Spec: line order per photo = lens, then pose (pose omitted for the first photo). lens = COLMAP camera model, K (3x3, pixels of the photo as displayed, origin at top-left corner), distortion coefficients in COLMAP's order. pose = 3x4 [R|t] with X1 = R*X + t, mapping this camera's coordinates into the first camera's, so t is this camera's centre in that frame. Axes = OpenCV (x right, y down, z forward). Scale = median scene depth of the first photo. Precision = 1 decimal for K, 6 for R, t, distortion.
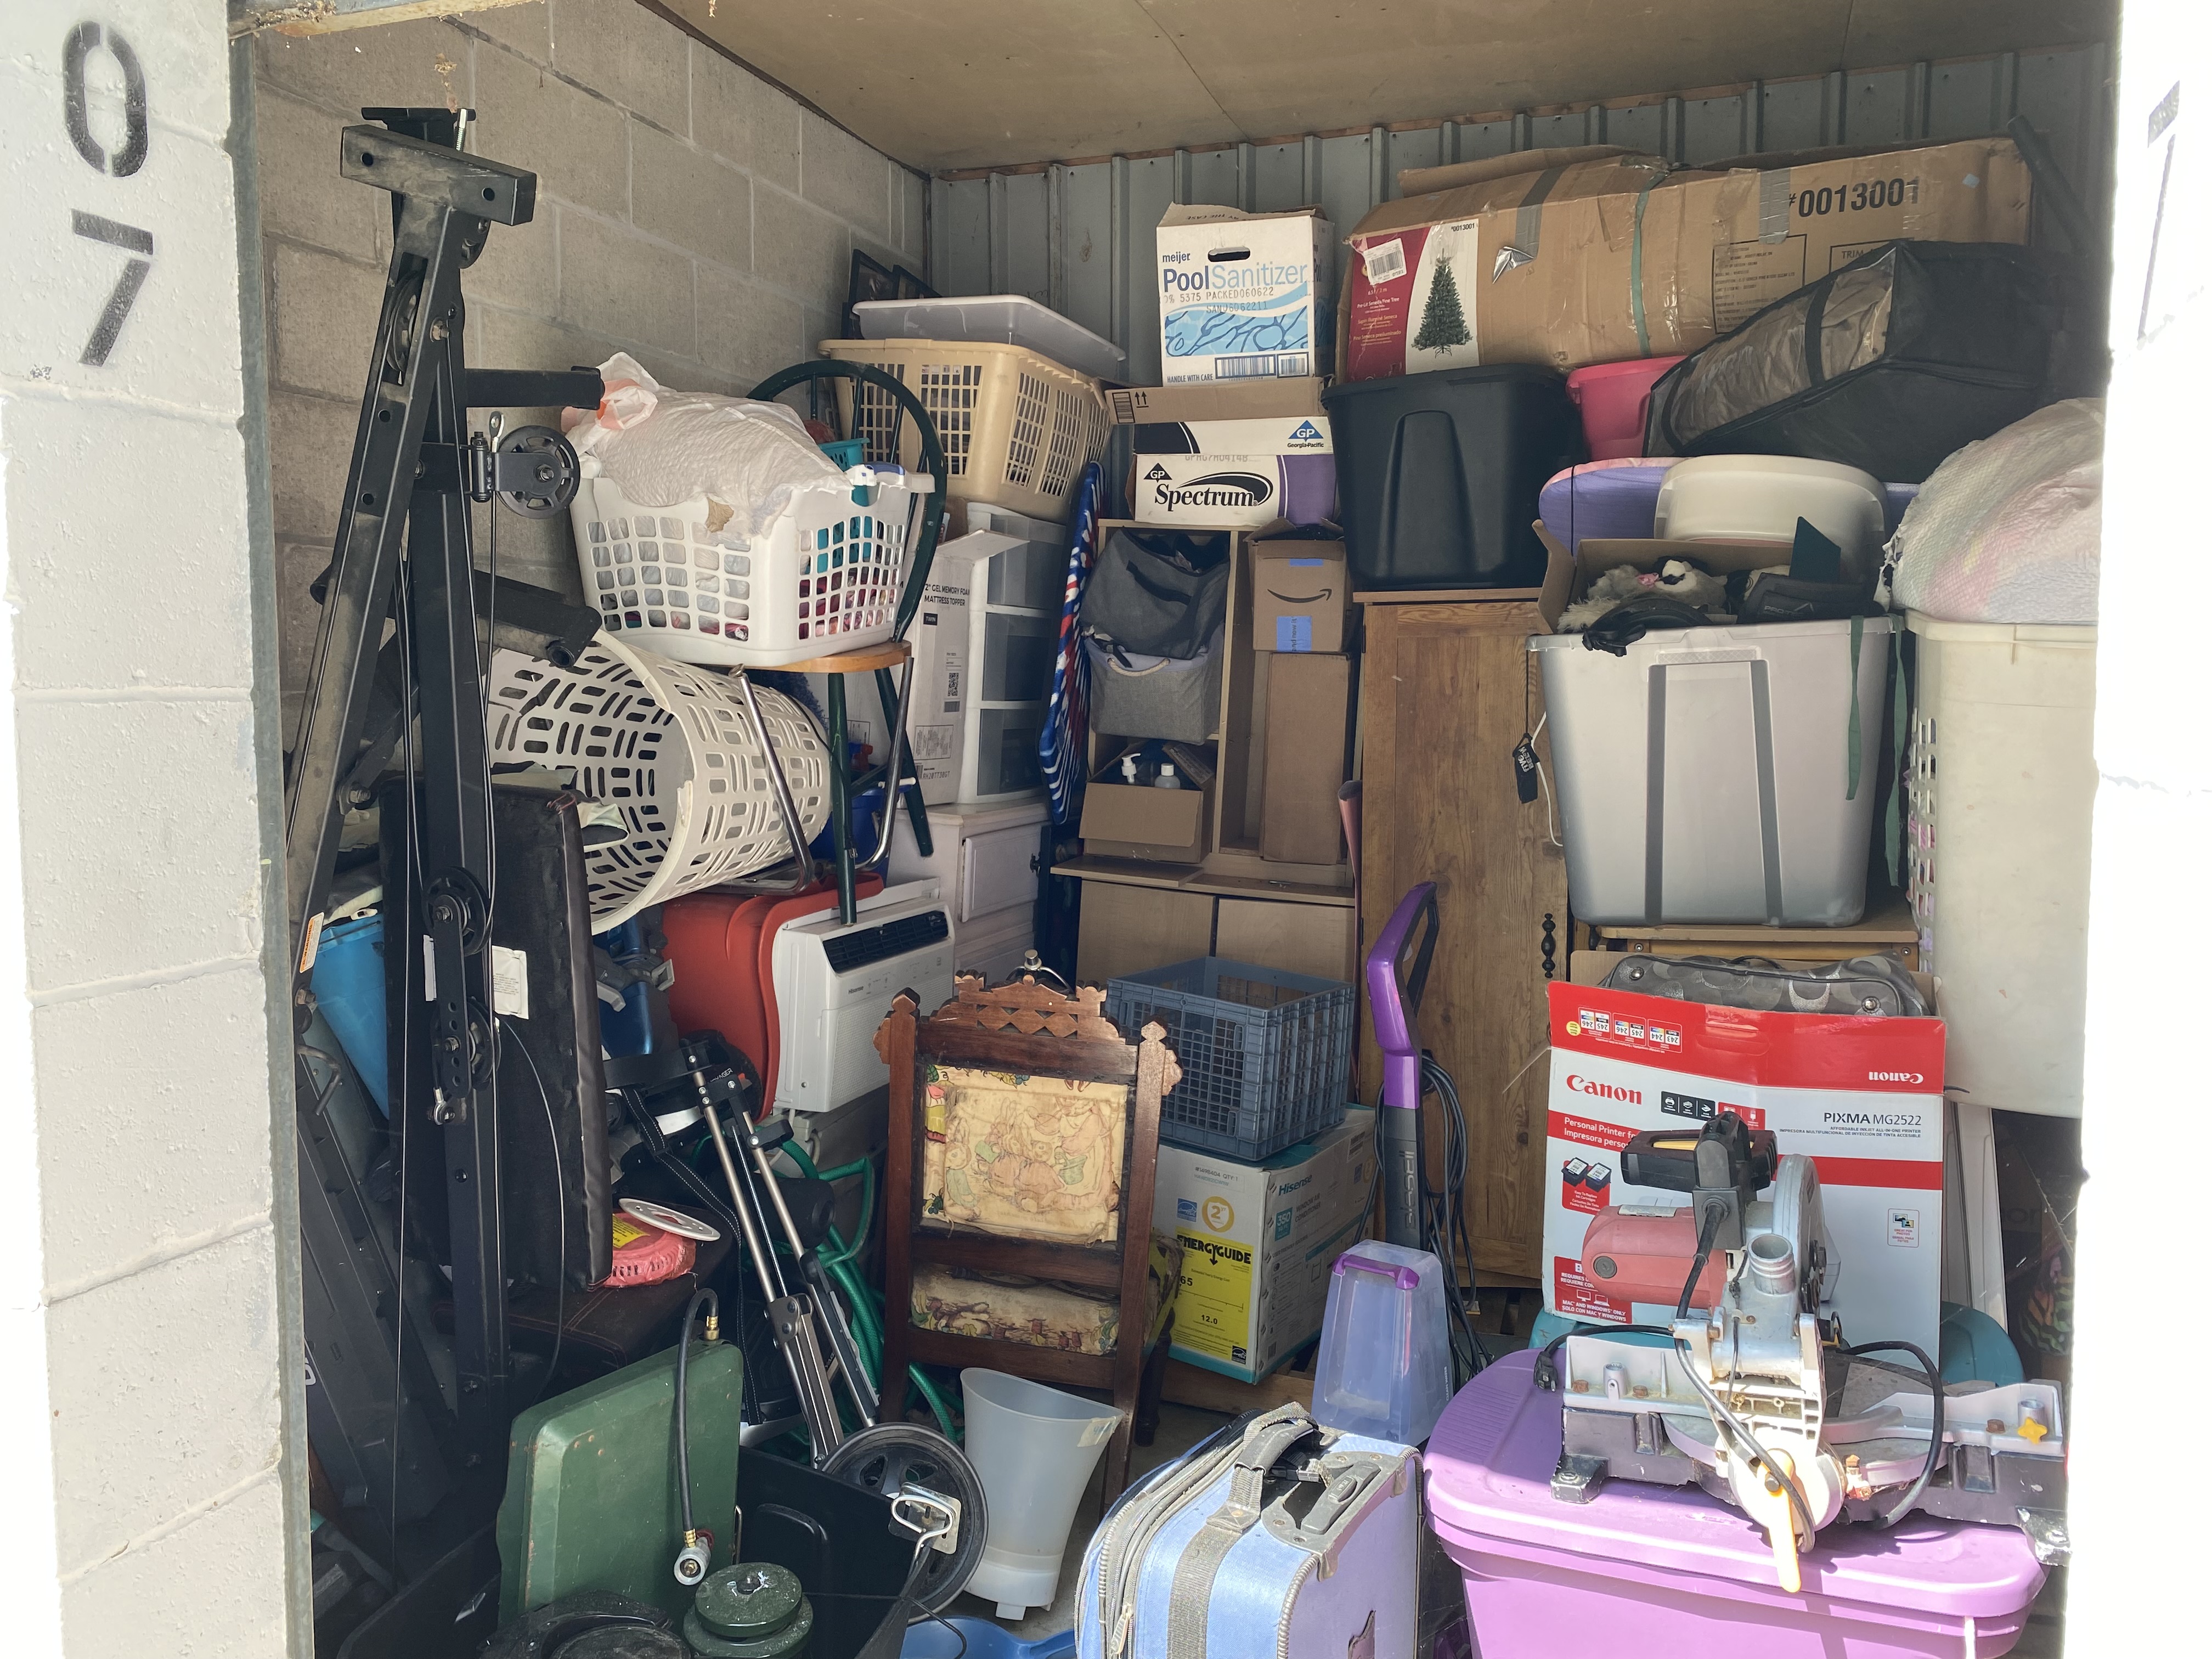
lens RADIAL K [[1689.4, 0, 1096.1], [0, 1689.4, 816.1], [0, 0, 1]] dist [0.040893, -0.056884]
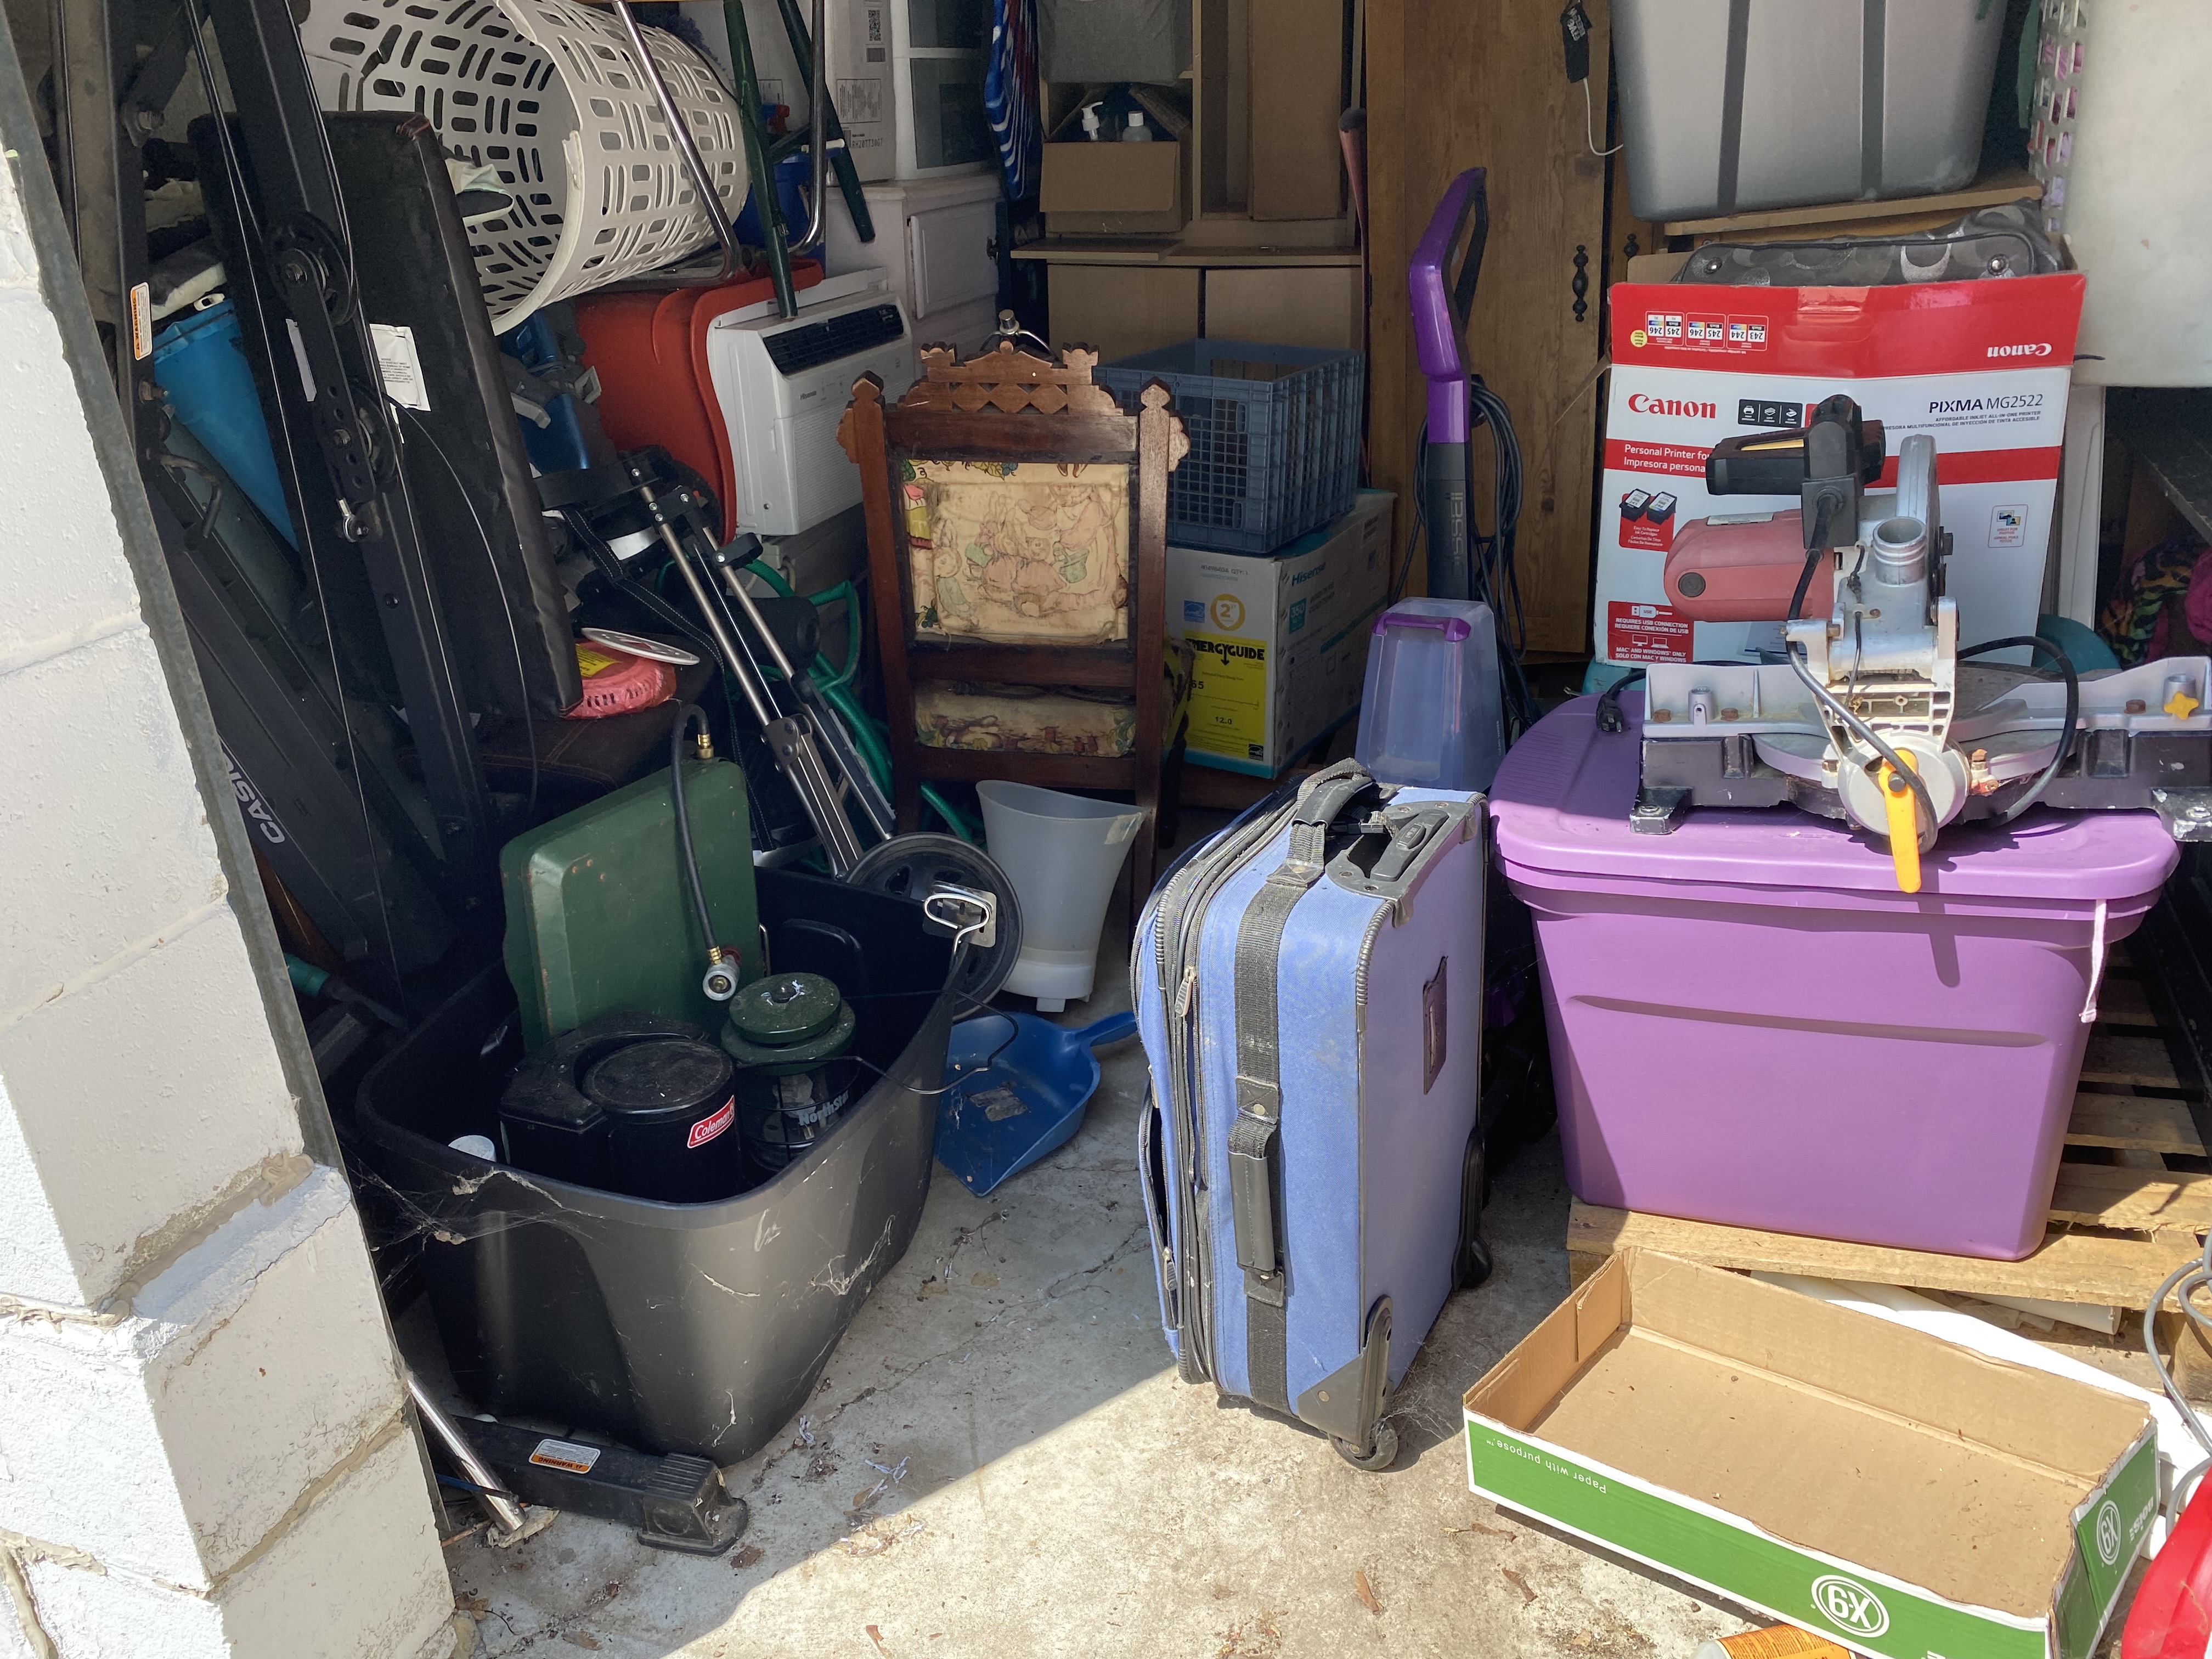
lens RADIAL K [[1689.4, 0, 1094.0], [0, 1689.4, 841.3], [0, 0, 1]] dist [0.040893, -0.056884]
pose [[0.996327, -0.085548, 0.003820, -0.021683], [0.079833, 0.944056, 0.319976, 0.065791], [-0.030979, -0.318496, 0.947418, 0.098980]]
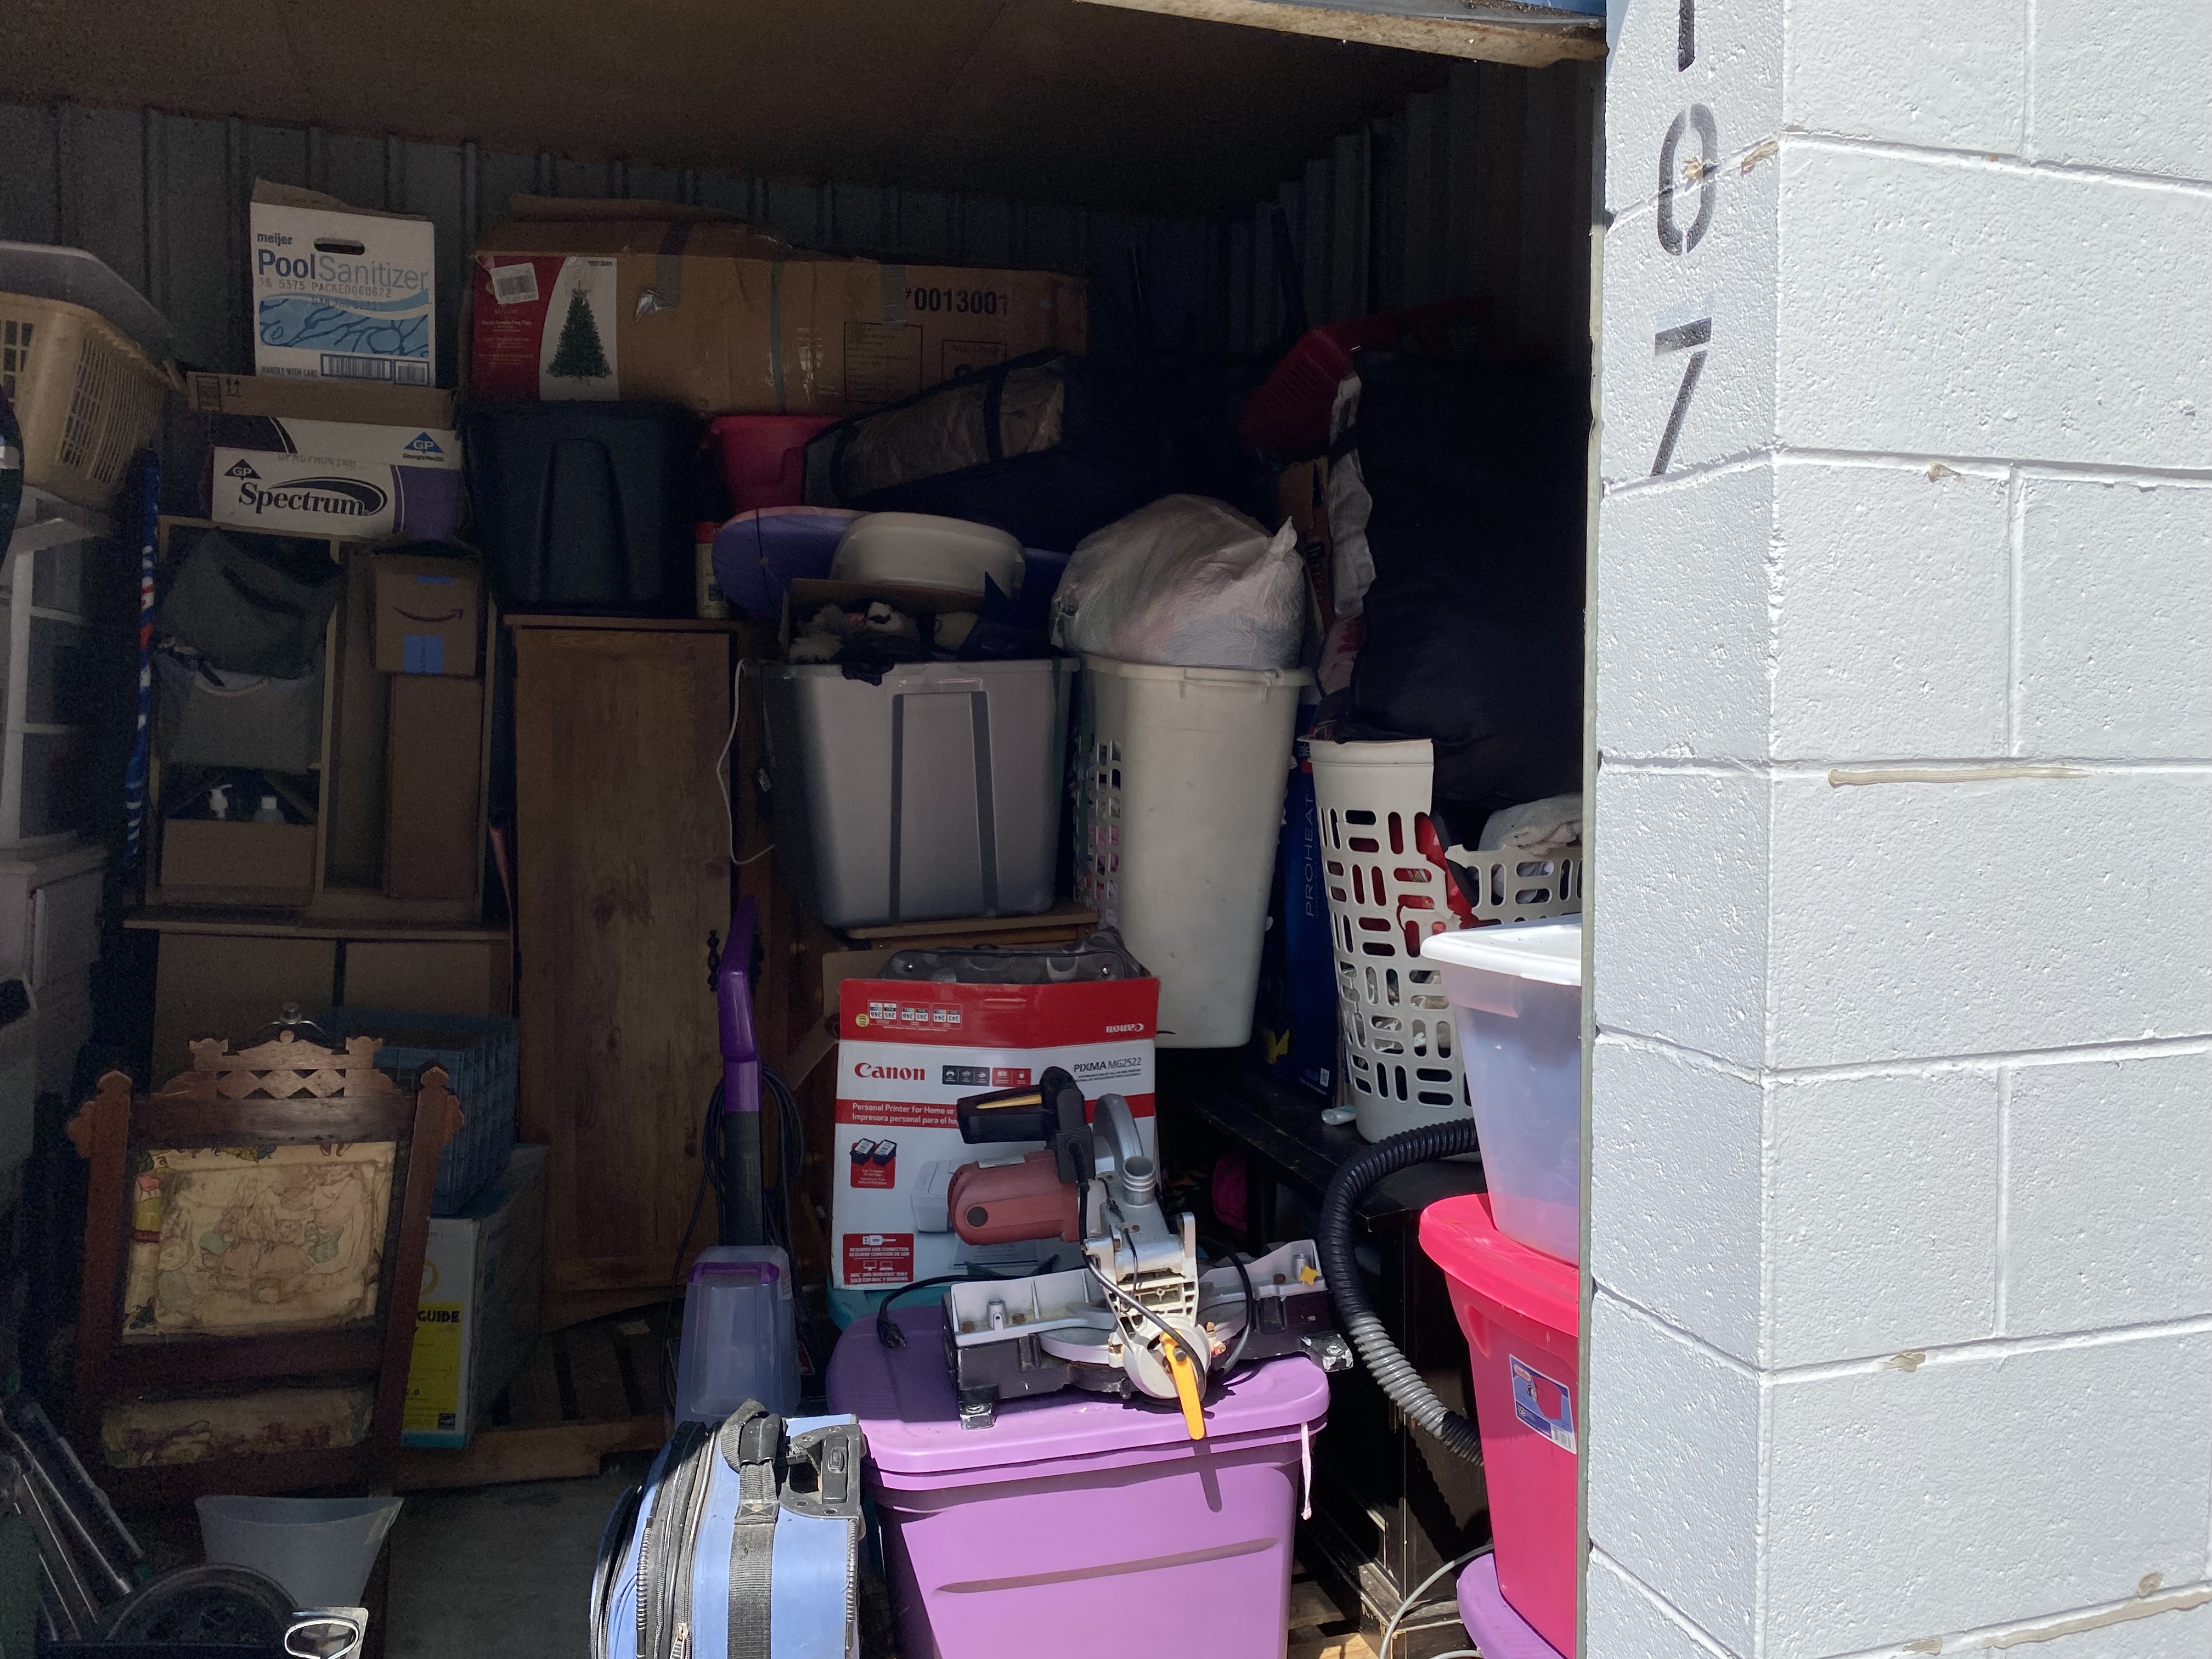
lens RADIAL K [[1689.4, 0, 1091.8], [0, 1689.4, 799.6], [0, 0, 1]] dist [0.040893, -0.056884]
pose [[0.790032, -0.020434, 0.612724, -0.263361], [0.039304, 0.999077, -0.017359, 0.006466], [-0.611804, 0.037796, 0.790106, 0.035226]]
